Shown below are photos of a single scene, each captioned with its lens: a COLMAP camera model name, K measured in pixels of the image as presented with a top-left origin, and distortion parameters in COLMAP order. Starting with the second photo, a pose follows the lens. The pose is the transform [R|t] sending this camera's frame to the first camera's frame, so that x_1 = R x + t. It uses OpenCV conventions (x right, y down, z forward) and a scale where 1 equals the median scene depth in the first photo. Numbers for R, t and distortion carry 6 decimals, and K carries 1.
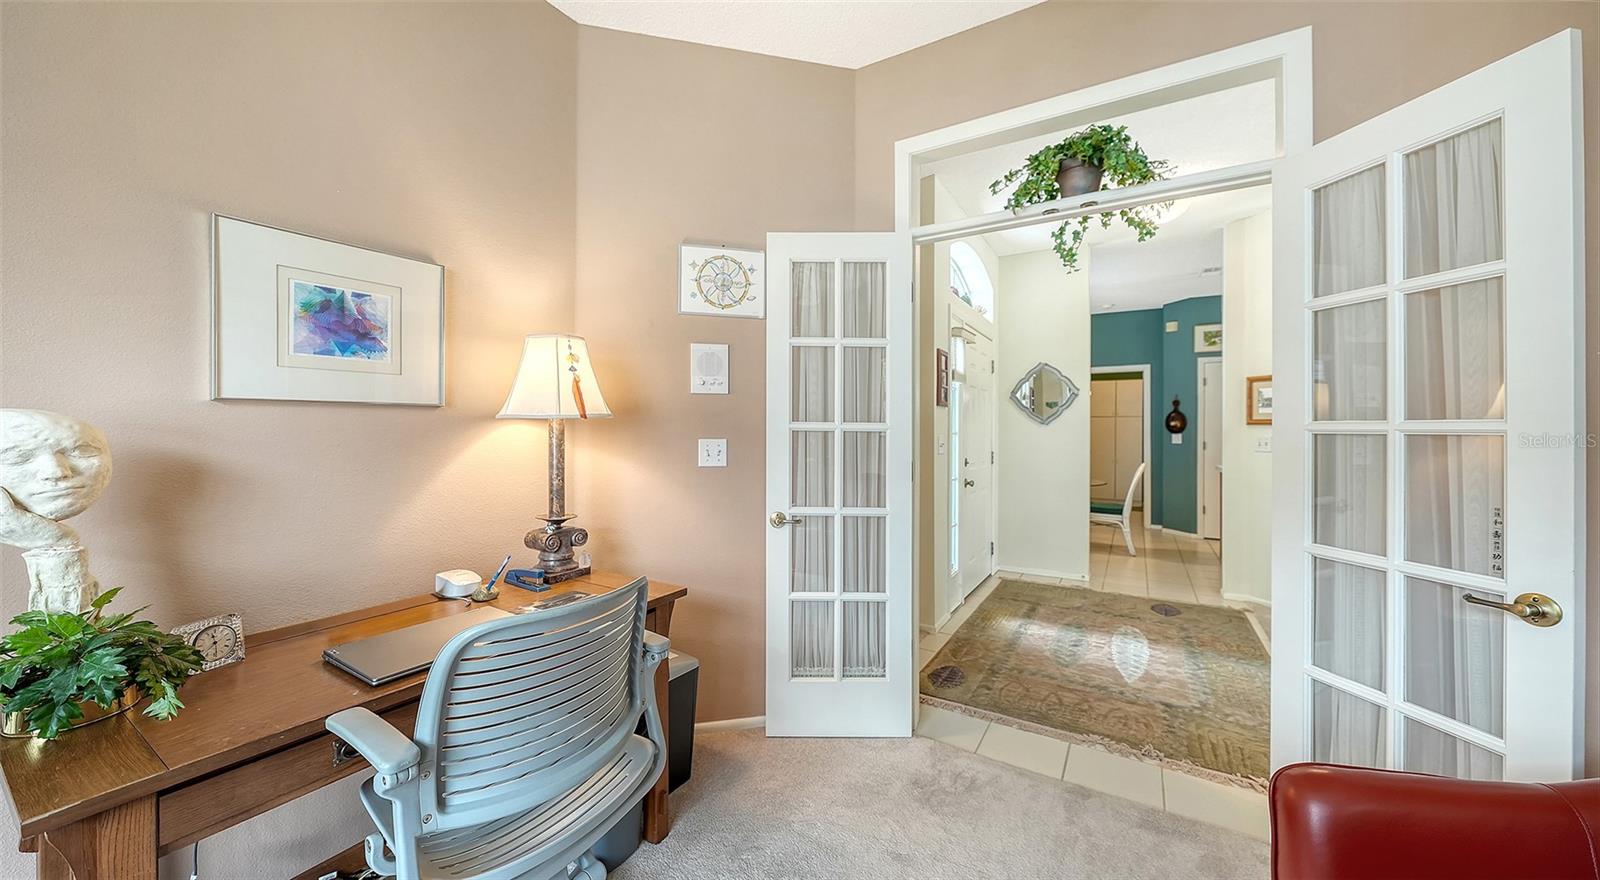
lens RADIAL K [[557.5, 0, 805.2], [0, 557.5, 435.8], [0, 0, 1]] dist [0.000037, -0.000051]
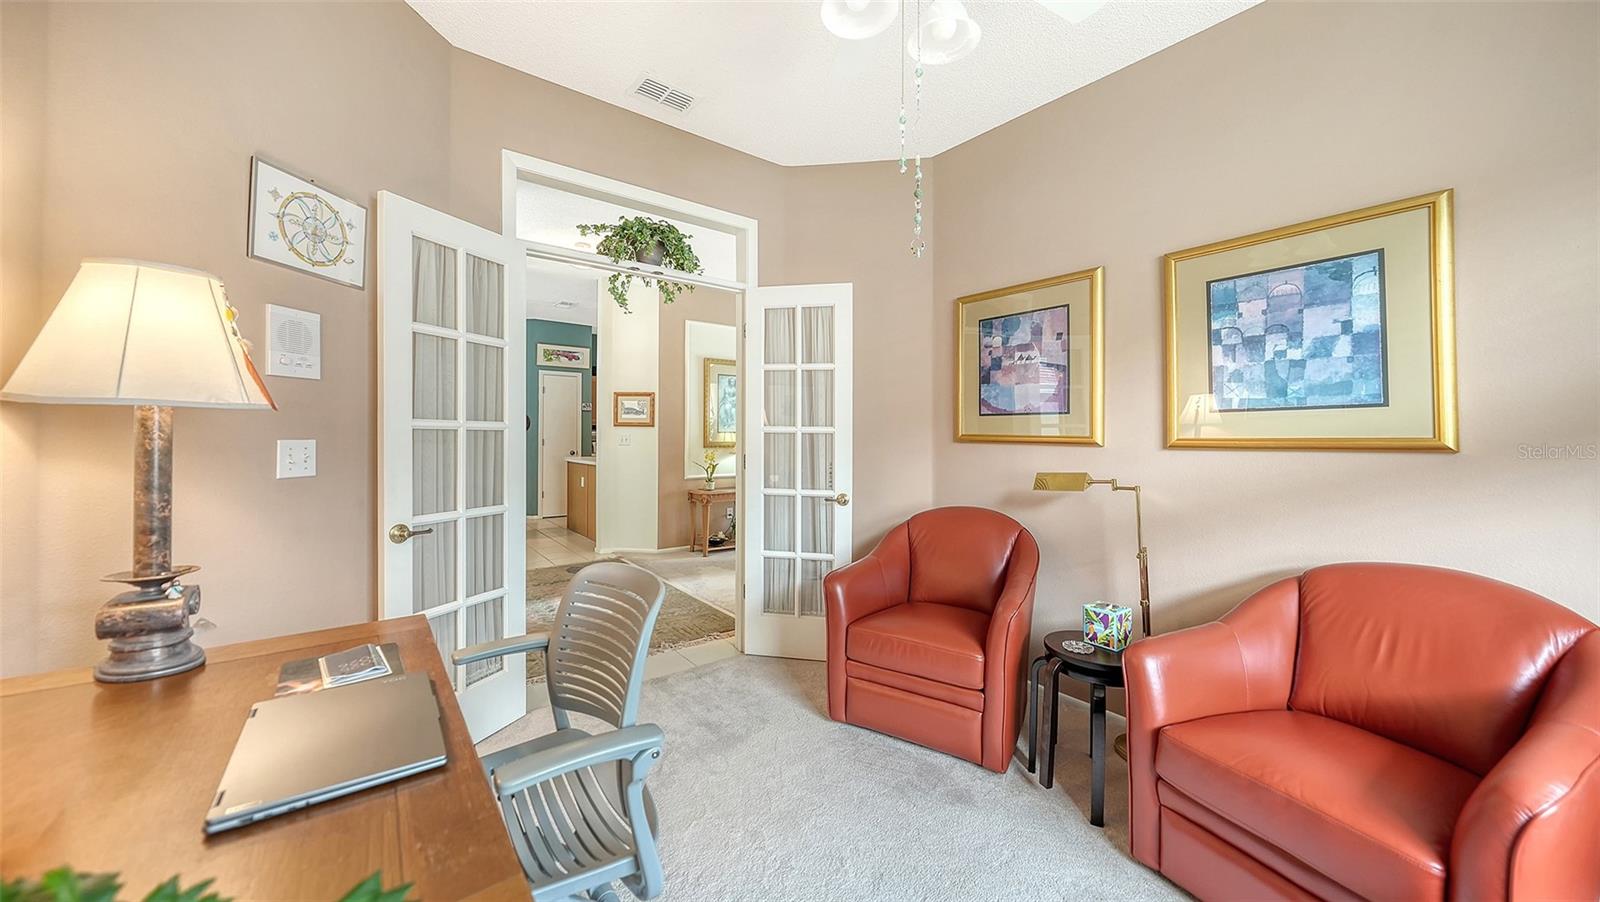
lens RADIAL K [[547.3, 0, 790.6], [0, 547.3, 441.7], [0, 0, 1]] dist [-0.000245, 0.000011]
pose [[0.379748, -0.015527, 0.924960, -0.592992], [0.003125, 0.999875, 0.015501, -0.000919], [-0.925085, -0.002996, 0.379749, 0.128959]]
